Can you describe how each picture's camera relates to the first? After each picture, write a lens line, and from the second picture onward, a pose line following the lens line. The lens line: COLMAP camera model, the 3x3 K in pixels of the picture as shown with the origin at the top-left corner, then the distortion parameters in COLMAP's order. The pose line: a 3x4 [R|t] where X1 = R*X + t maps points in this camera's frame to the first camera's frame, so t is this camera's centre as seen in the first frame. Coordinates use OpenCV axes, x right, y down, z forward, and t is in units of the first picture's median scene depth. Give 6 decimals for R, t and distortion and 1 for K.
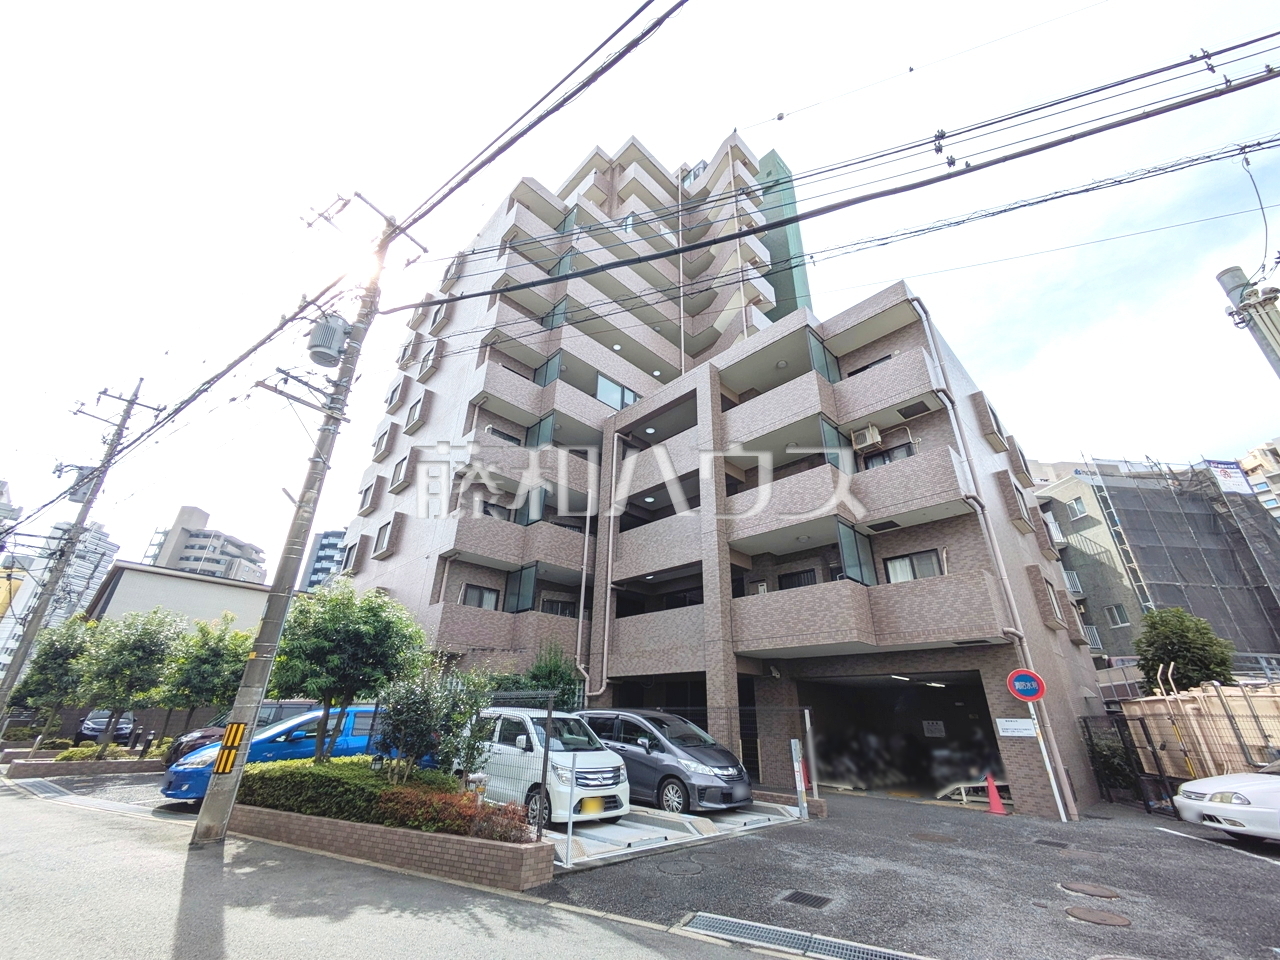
lens RADIAL K [[507.0, 0, 639.0], [0, 507.0, 483.3], [0, 0, 1]] dist [-0.001489, 0.003520]
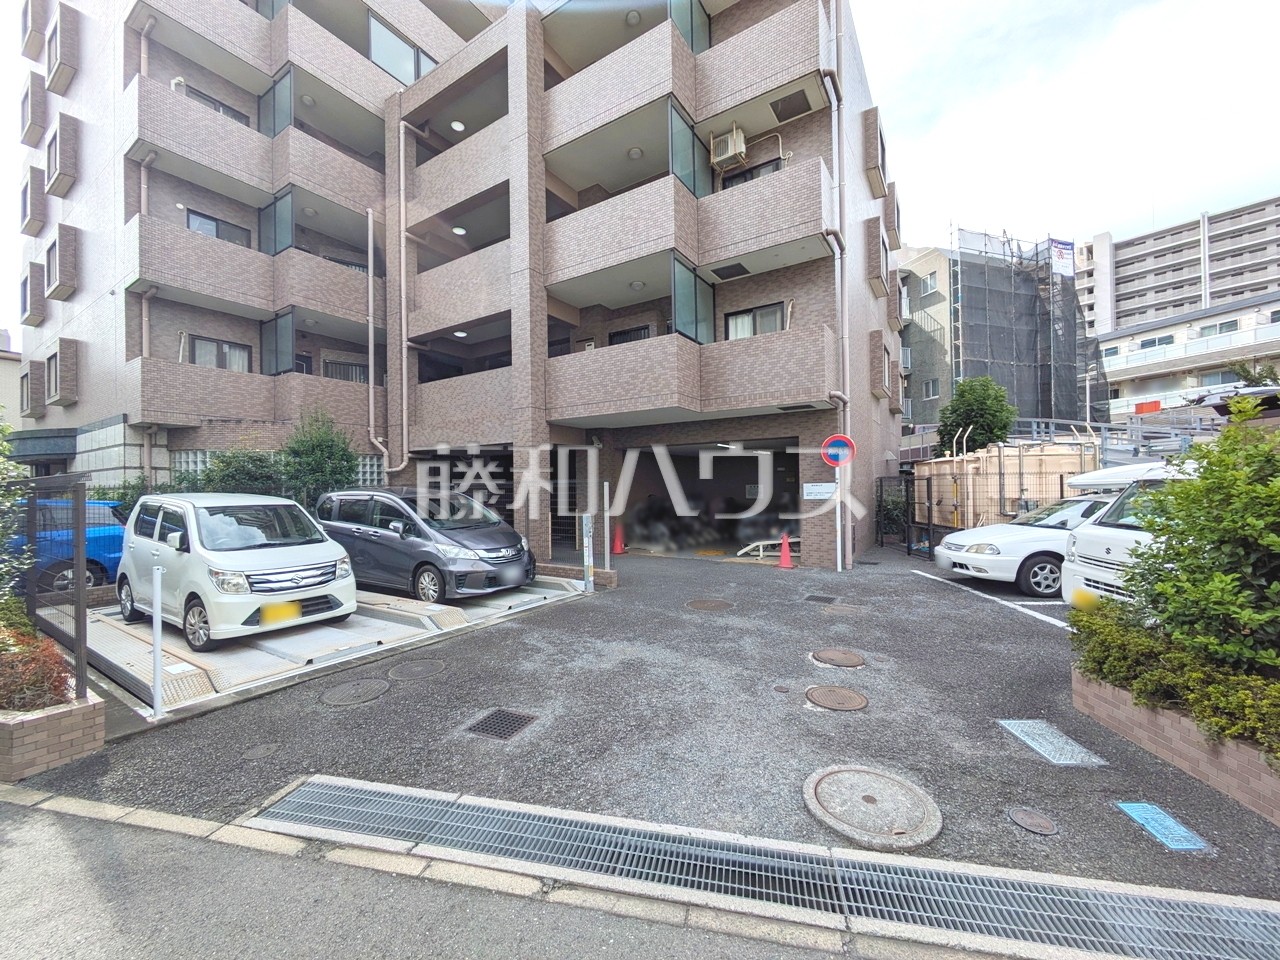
lens RADIAL K [[505.9, 0, 637.1], [0, 505.9, 484.3], [0, 0, 1]] dist [-0.001041, -0.000047]
pose [[0.974354, -0.033761, 0.222472, 0.146117], [-0.062765, 0.908663, 0.412785, 0.070258], [-0.216089, -0.416162, 0.883241, 0.174520]]
